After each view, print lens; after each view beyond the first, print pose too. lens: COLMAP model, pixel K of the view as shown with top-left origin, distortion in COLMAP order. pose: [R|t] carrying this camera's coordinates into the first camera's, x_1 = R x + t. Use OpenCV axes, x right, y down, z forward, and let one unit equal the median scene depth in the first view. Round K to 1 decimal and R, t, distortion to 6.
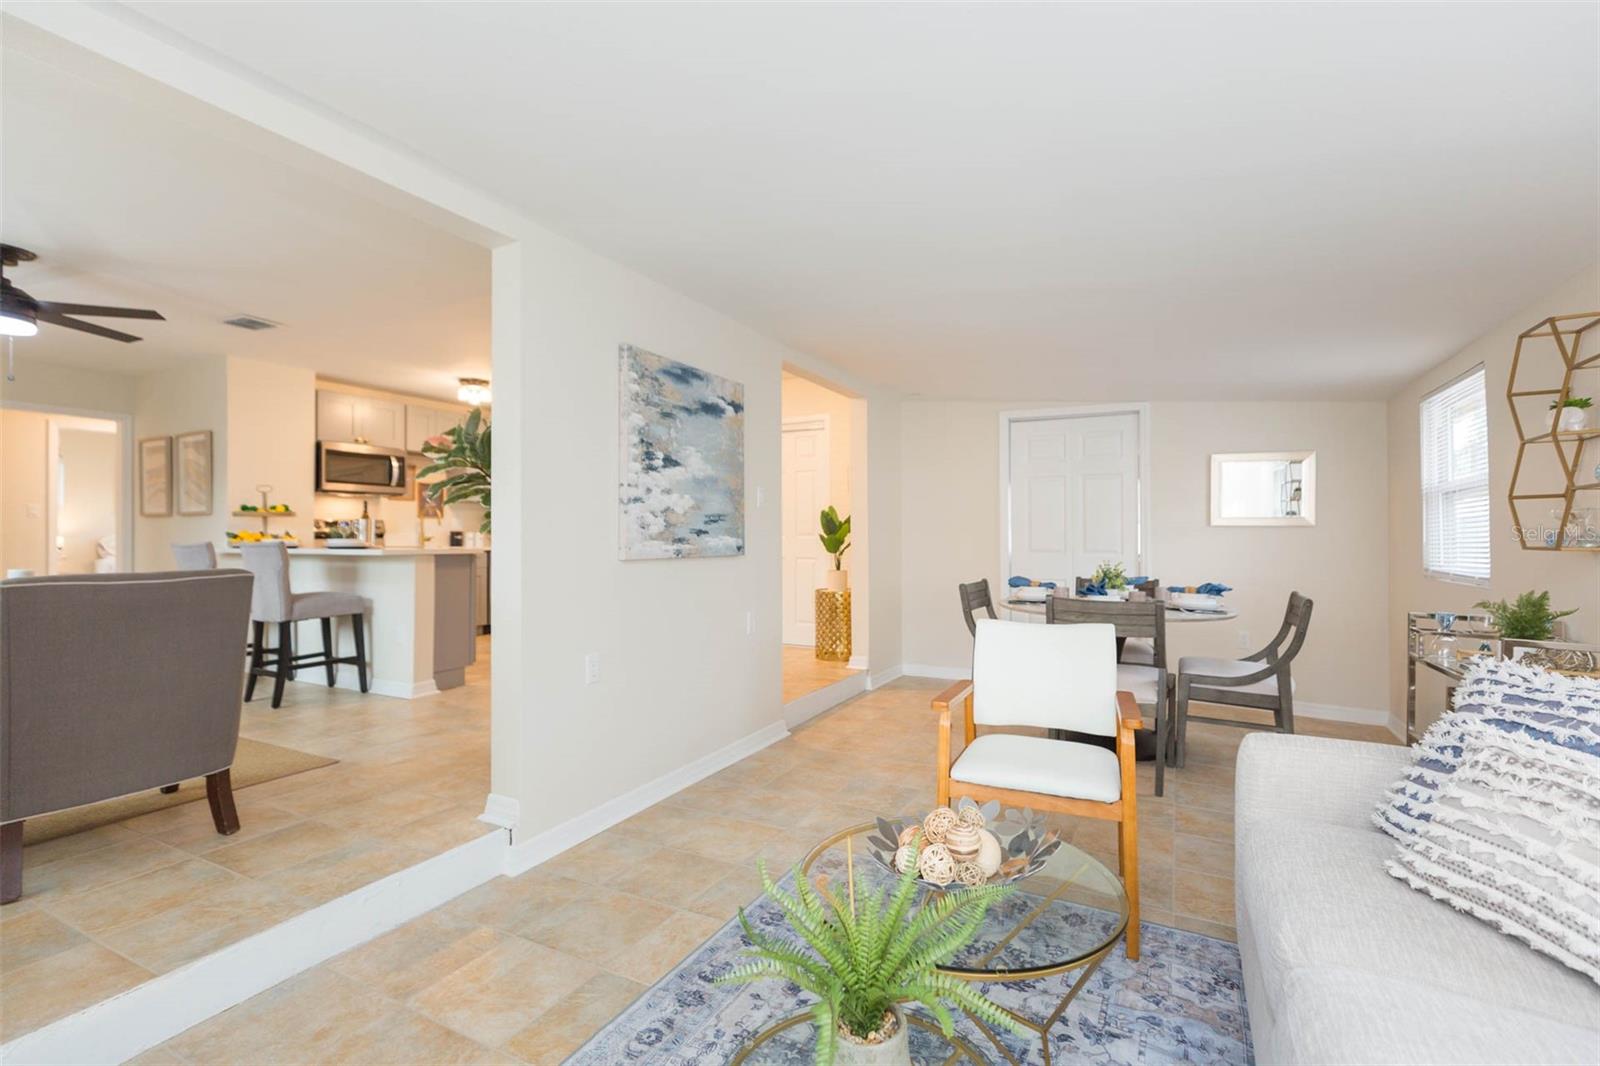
lens RADIAL K [[716.8, 0, 810.4], [0, 716.8, 535.4], [0, 0, 1]] dist [0.009606, -0.000827]
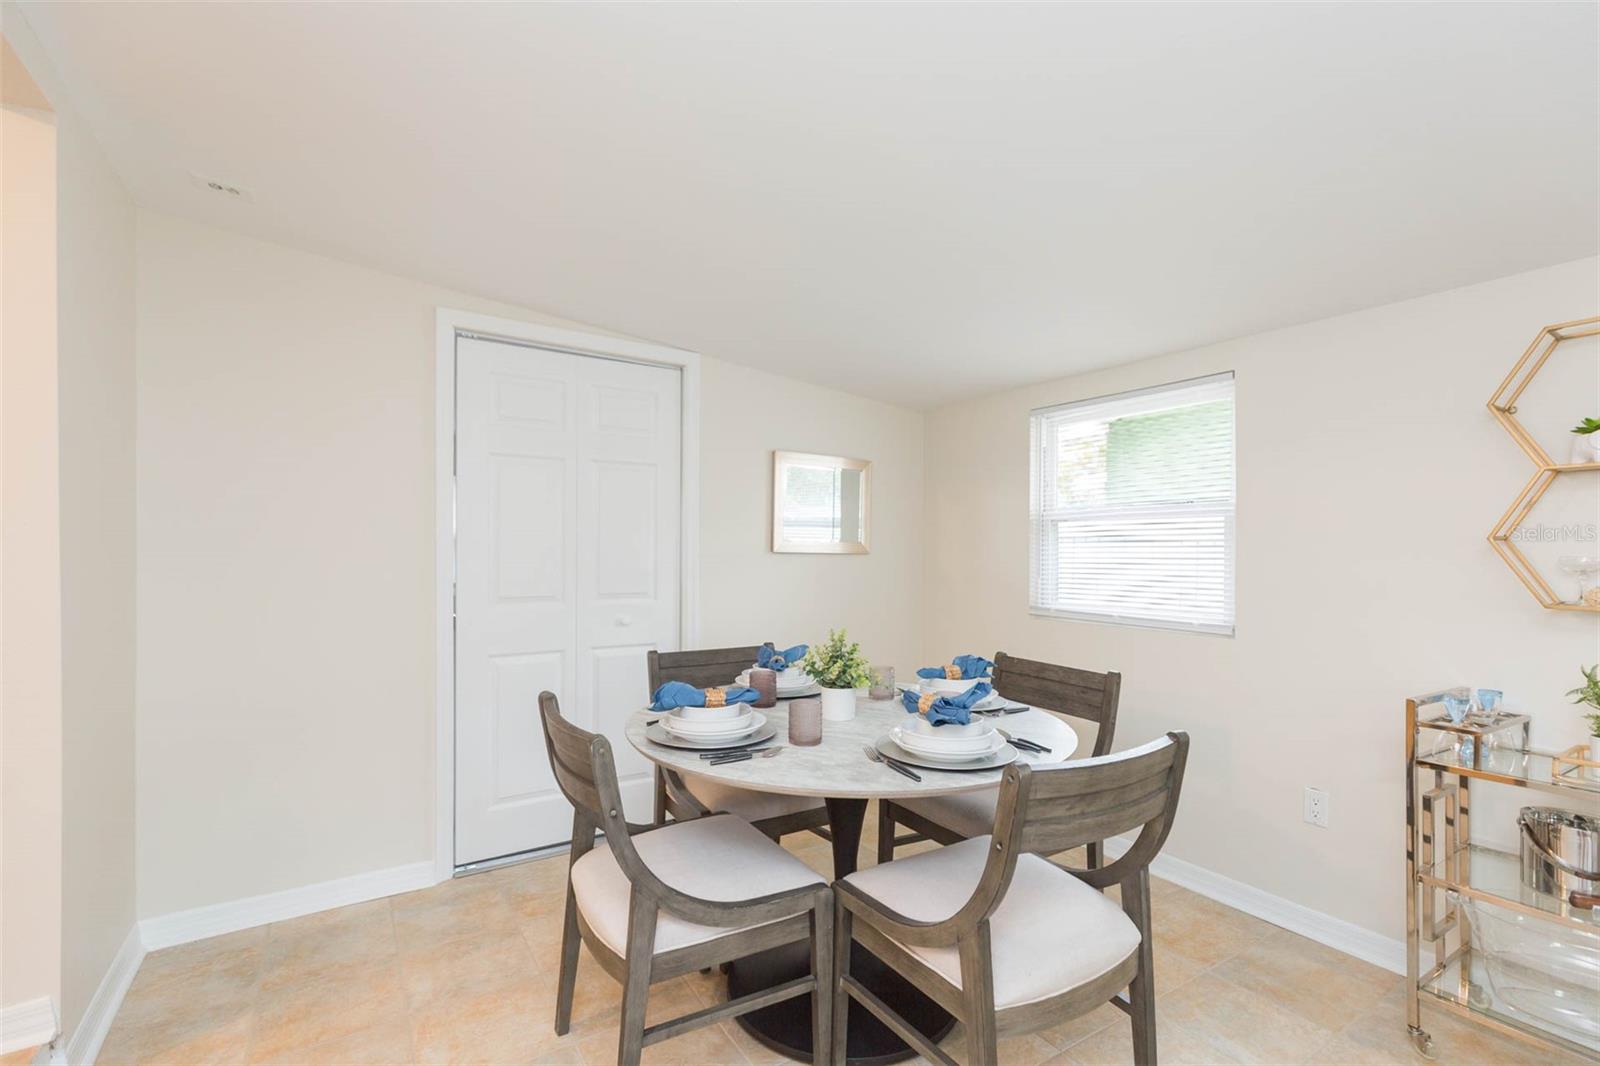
lens RADIAL K [[716.8, 0, 807.4], [0, 716.8, 540.1], [0, 0, 1]] dist [0.009606, -0.000827]
pose [[0.487118, 0.009249, 0.873287, -0.044199], [-0.007508, 0.999951, -0.006403, -0.027257], [-0.873304, -0.003438, 0.487163, 0.830373]]
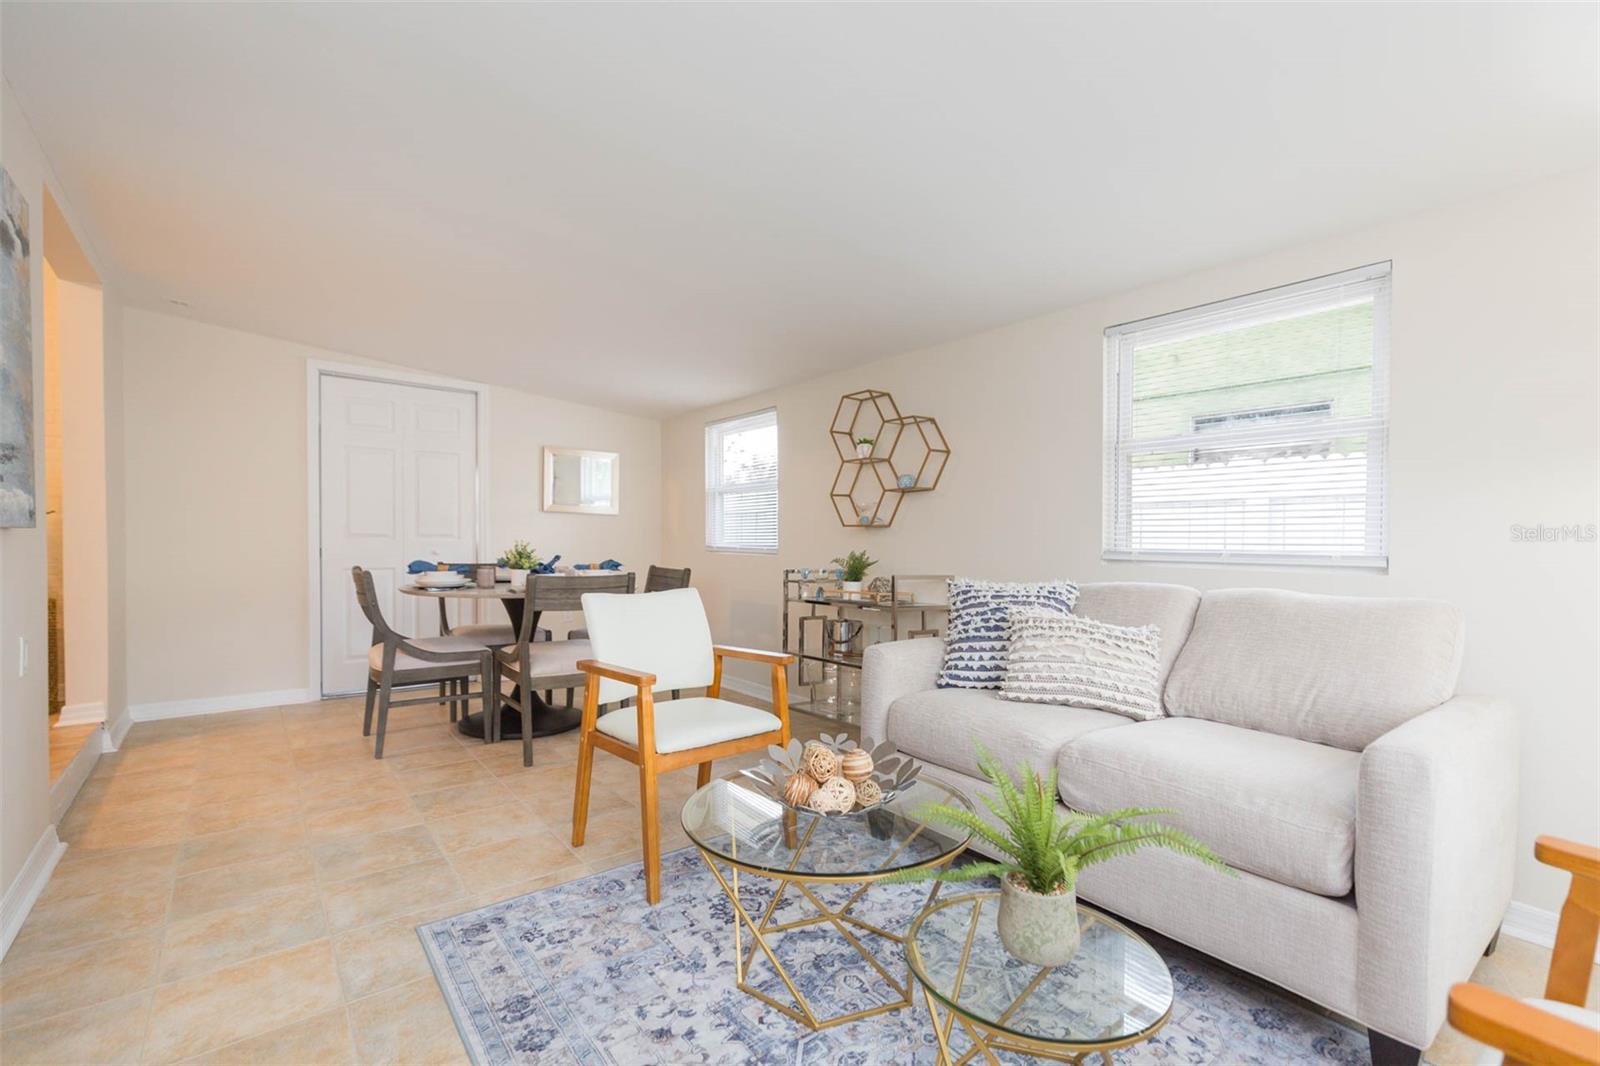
lens RADIAL K [[716.8, 0, 805.8], [0, 716.8, 543.2], [0, 0, 1]] dist [0.009606, -0.000827]
pose [[0.412120, -0.003027, 0.911125, -0.348465], [-0.010130, 0.999917, 0.007904, 0.028467], [-0.911073, -0.012487, 0.412055, 0.254075]]
